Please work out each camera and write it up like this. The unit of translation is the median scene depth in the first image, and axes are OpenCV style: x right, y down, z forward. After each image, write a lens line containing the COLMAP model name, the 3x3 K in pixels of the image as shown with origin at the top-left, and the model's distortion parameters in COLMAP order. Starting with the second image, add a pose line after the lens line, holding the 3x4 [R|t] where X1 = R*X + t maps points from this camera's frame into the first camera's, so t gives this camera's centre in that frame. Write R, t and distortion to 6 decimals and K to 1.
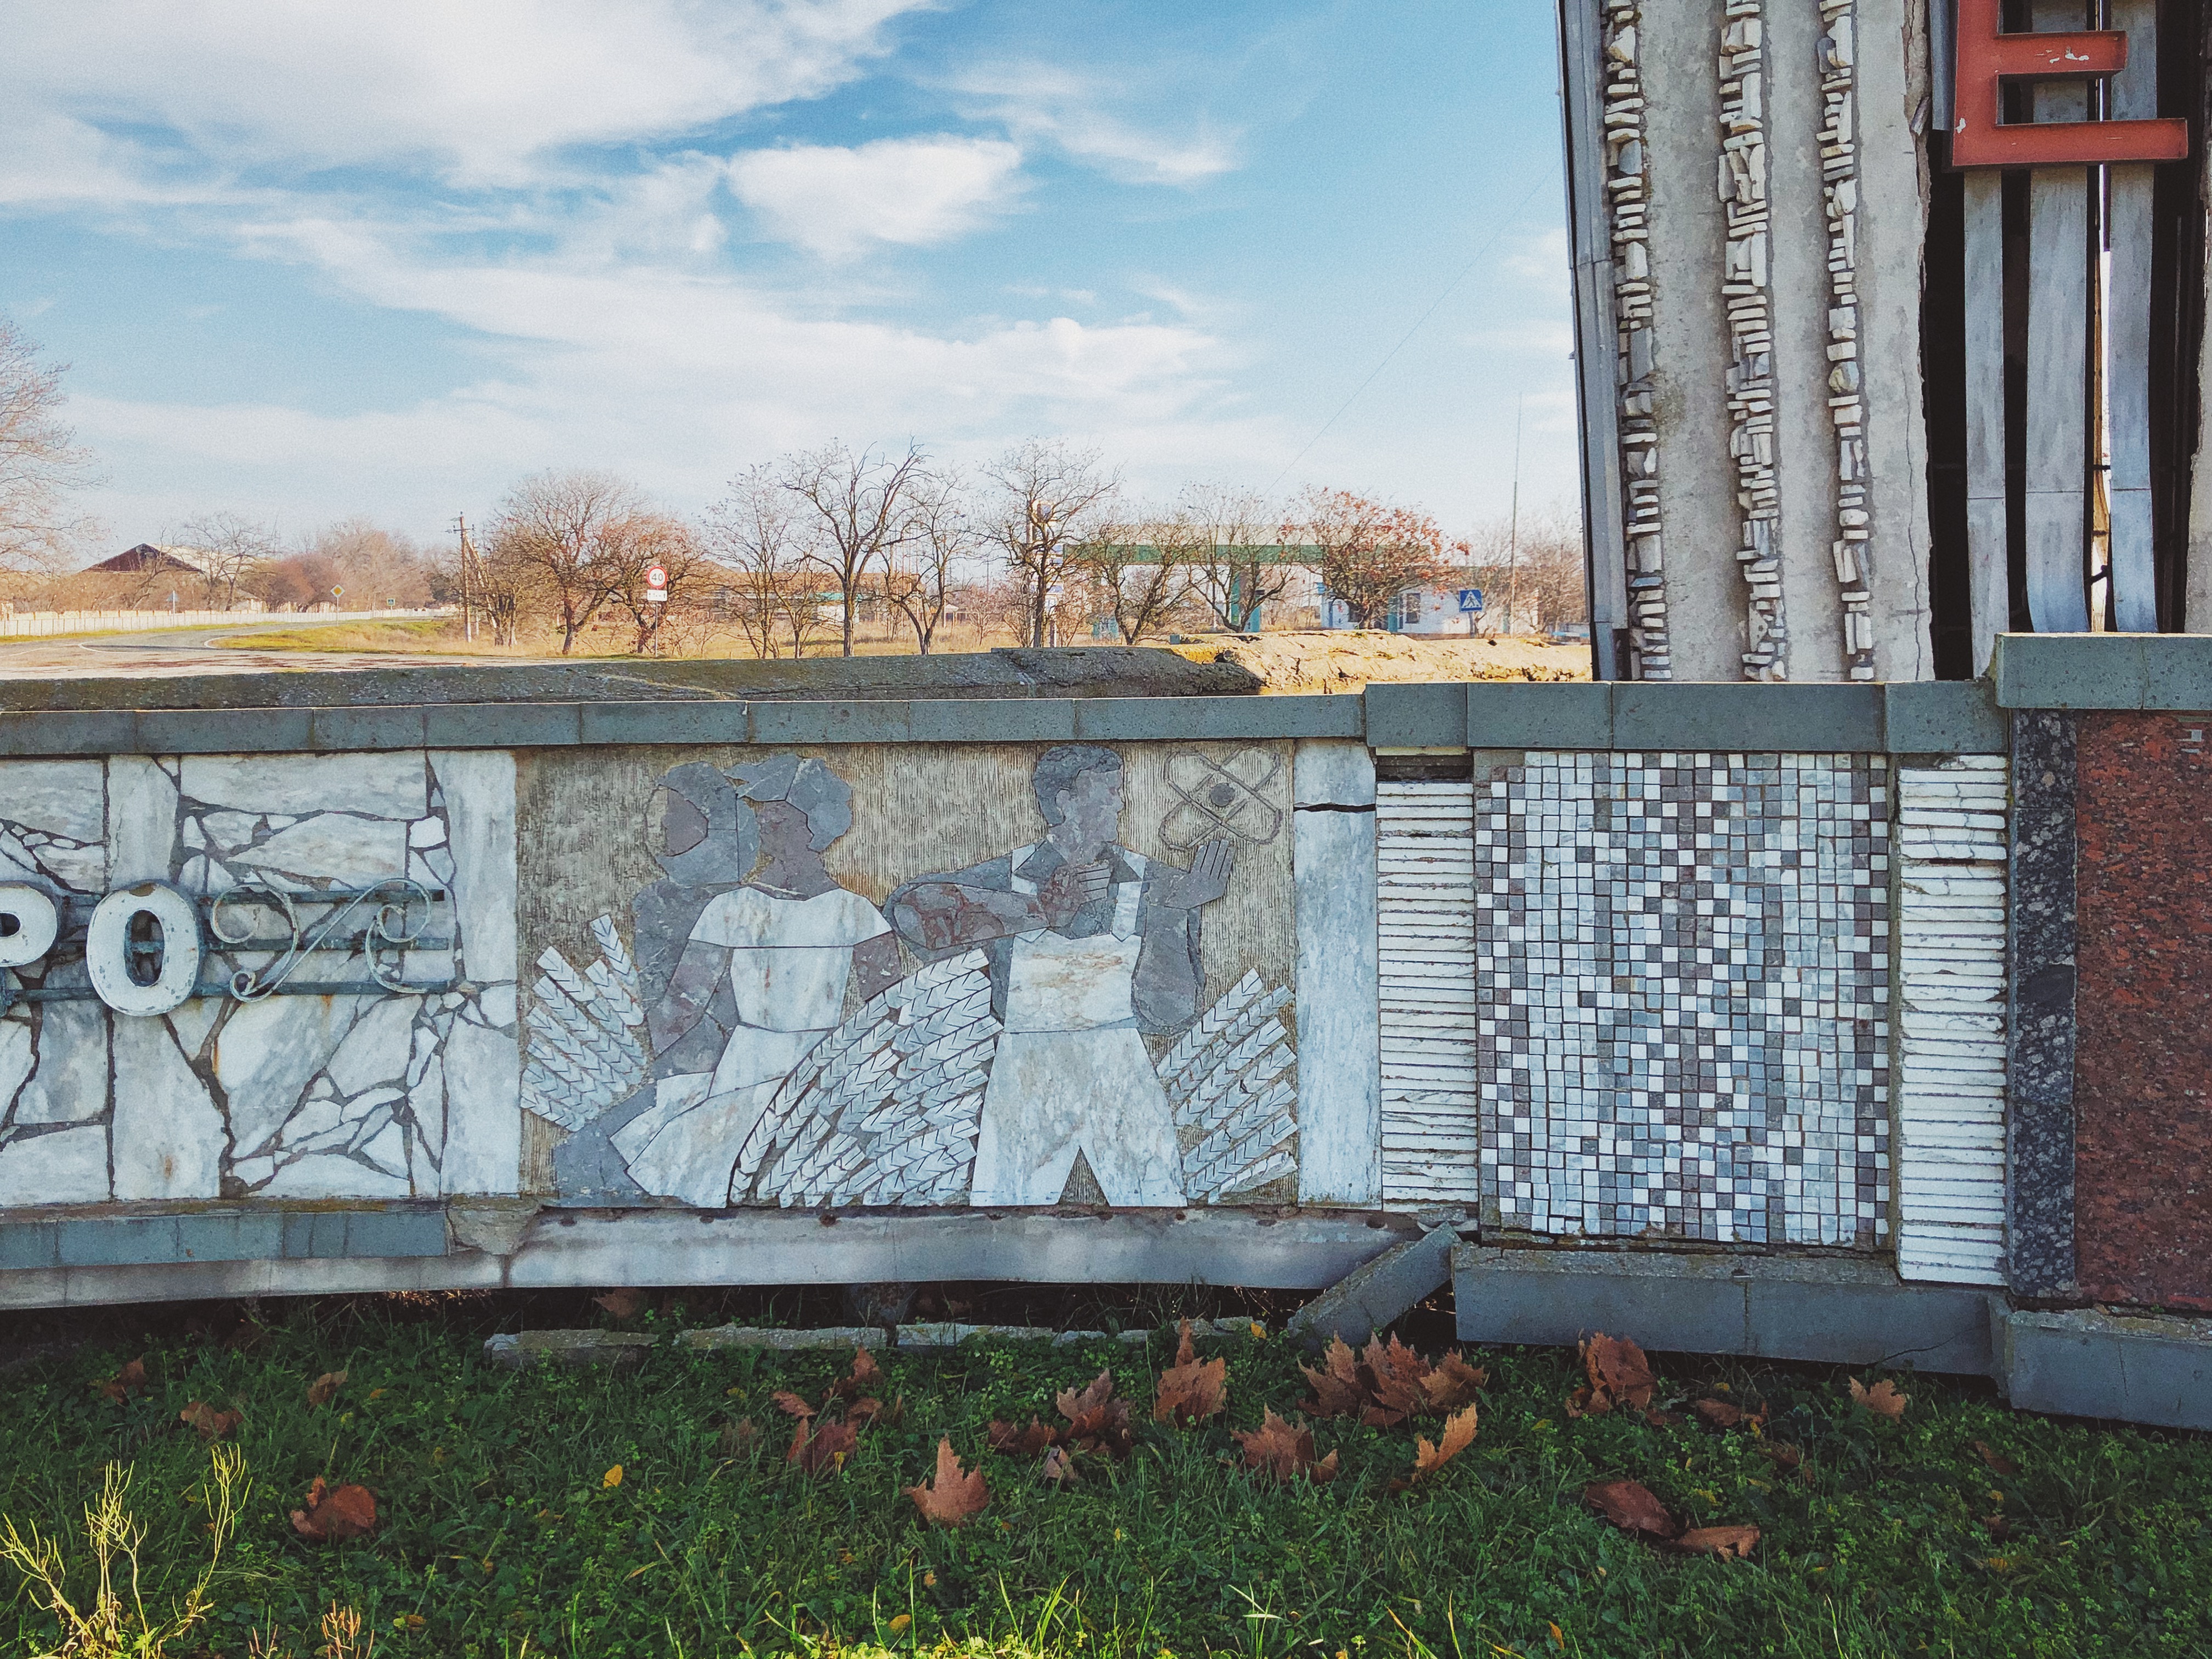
lens RADIAL K [[1916.1, 0, 1078.5], [0, 1916.1, 553.6], [0, 0, 1]] dist [0.012451, 0.024111]
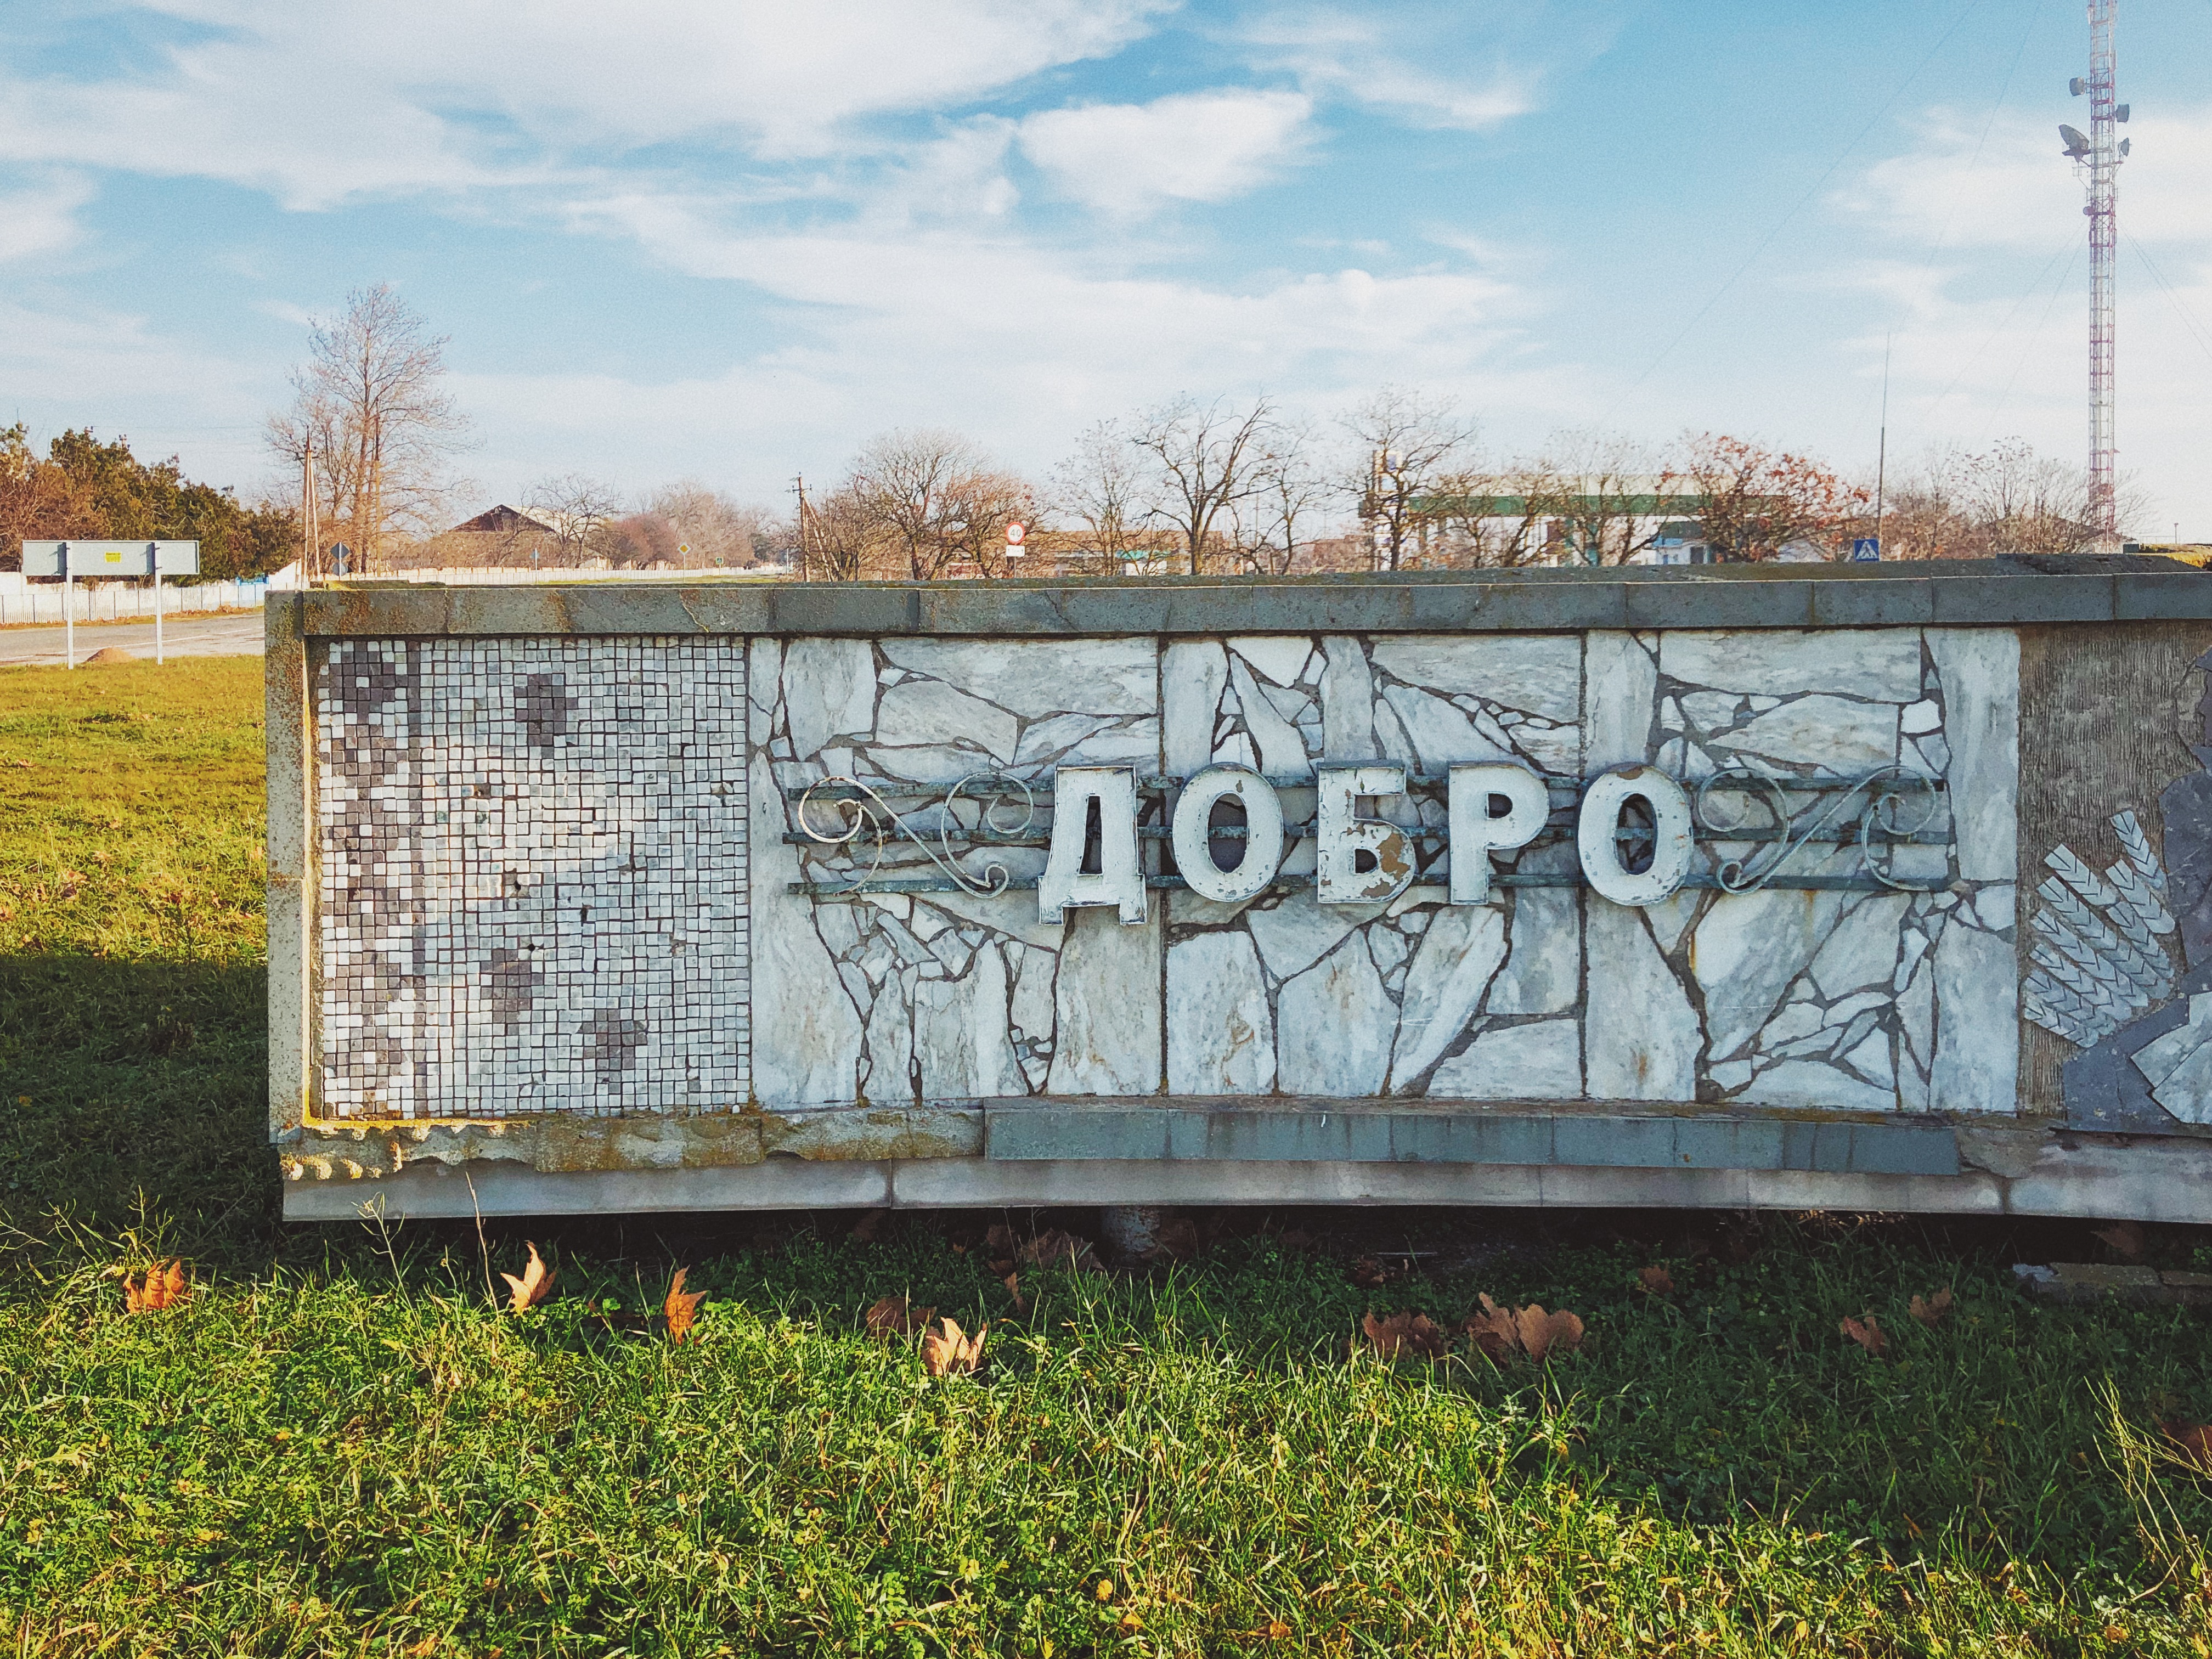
lens RADIAL K [[1916.1, 0, 1078.5], [0, 1916.1, 553.6], [0, 0, 1]] dist [0.012451, 0.024111]
pose [[0.988997, -0.004820, -0.147858, -0.600474], [0.008099, 0.999734, 0.021584, 0.044104], [0.147714, -0.022544, 0.988773, 0.033777]]
